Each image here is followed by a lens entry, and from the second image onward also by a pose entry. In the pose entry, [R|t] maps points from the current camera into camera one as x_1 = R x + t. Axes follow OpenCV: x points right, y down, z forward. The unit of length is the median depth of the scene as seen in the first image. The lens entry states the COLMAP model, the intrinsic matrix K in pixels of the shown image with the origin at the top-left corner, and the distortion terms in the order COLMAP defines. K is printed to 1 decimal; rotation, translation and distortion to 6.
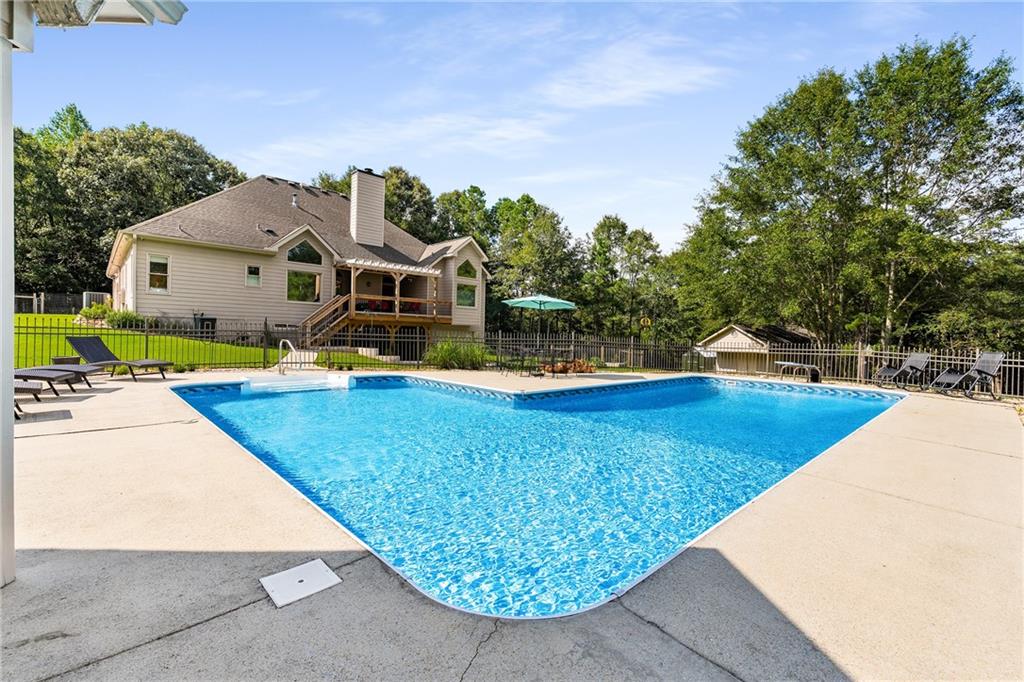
lens RADIAL K [[449.8, 0, 512.0], [0, 449.8, 341.0], [0, 0, 1]] dist [0.000280, 0.000477]
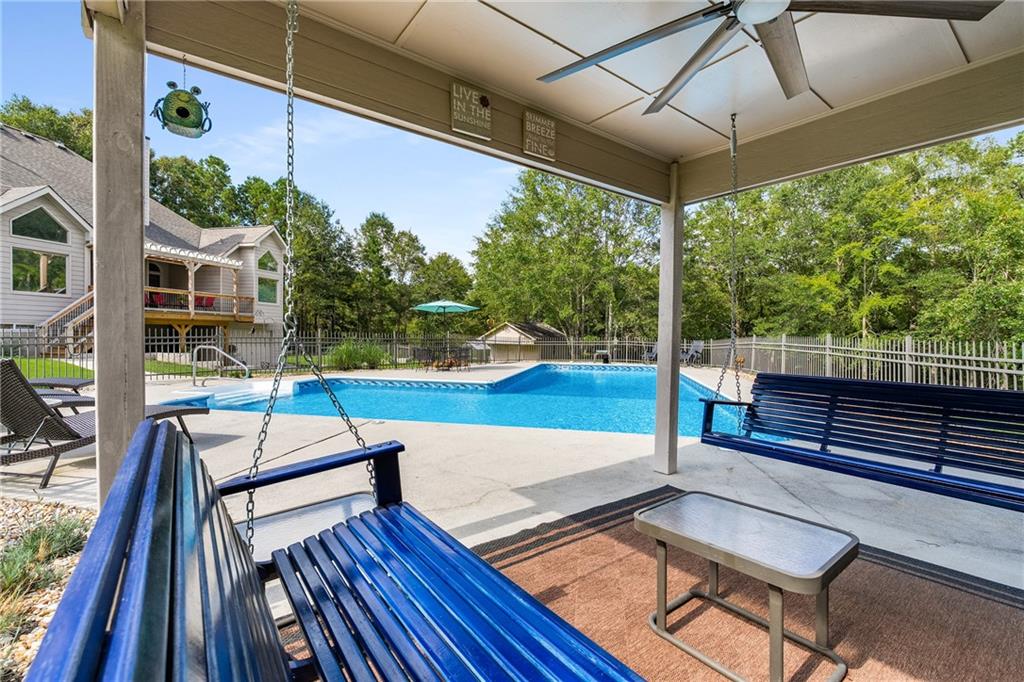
lens RADIAL K [[449.8, 0, 512.0], [0, 449.8, 341.0], [0, 0, 1]] dist [0.000280, 0.000477]
pose [[0.825897, -0.025465, 0.563246, -0.210882], [0.019355, 0.999671, 0.016816, -0.006352], [-0.563489, -0.002986, 0.826118, -0.019817]]
